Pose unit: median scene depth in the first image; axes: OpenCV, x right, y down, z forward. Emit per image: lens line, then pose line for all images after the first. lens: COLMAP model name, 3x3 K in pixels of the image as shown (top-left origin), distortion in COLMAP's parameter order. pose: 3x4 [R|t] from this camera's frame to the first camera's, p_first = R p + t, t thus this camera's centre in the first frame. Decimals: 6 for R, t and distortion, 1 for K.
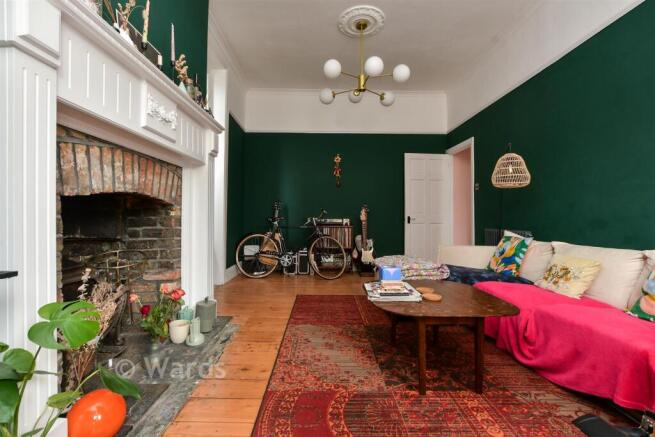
lens RADIAL K [[289.5, 0, 327.5], [0, 289.5, 218.5], [0, 0, 1]] dist [-0.003869, -0.000182]
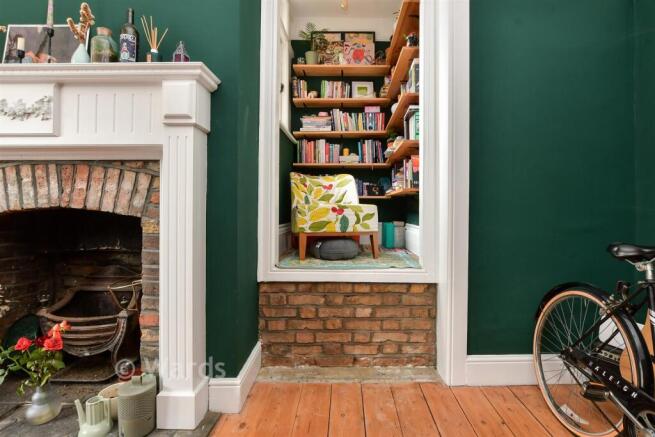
lens RADIAL K [[301.6, 0, 345.5], [0, 301.6, 209.9], [0, 0, 1]] dist [-0.004179, -0.000564]
pose [[-0.019051, -0.006900, -0.999795, 0.222007], [-0.006655, 0.999955, -0.006775, -0.074614], [0.999796, 0.006524, -0.019096, 1.780178]]
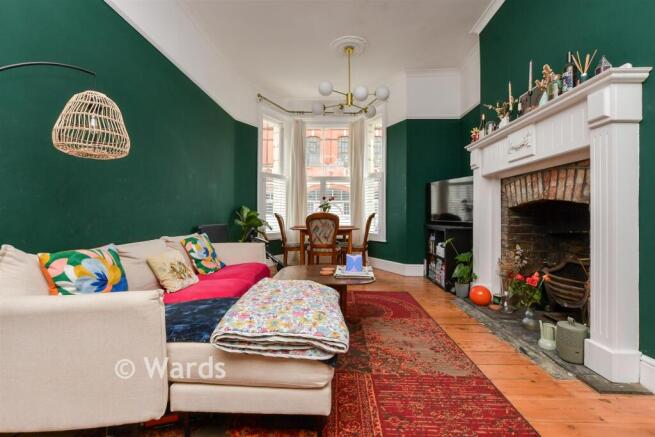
lens RADIAL K [[289.5, 0, 327.5], [0, 289.5, 218.5], [0, 0, 1]] dist [-0.003869, -0.000182]
pose [[-0.998533, -0.004588, 0.053953, 0.264275], [-0.003783, 0.999880, 0.015008, -0.014790], [-0.054015, 0.014782, -0.998431, 2.277376]]
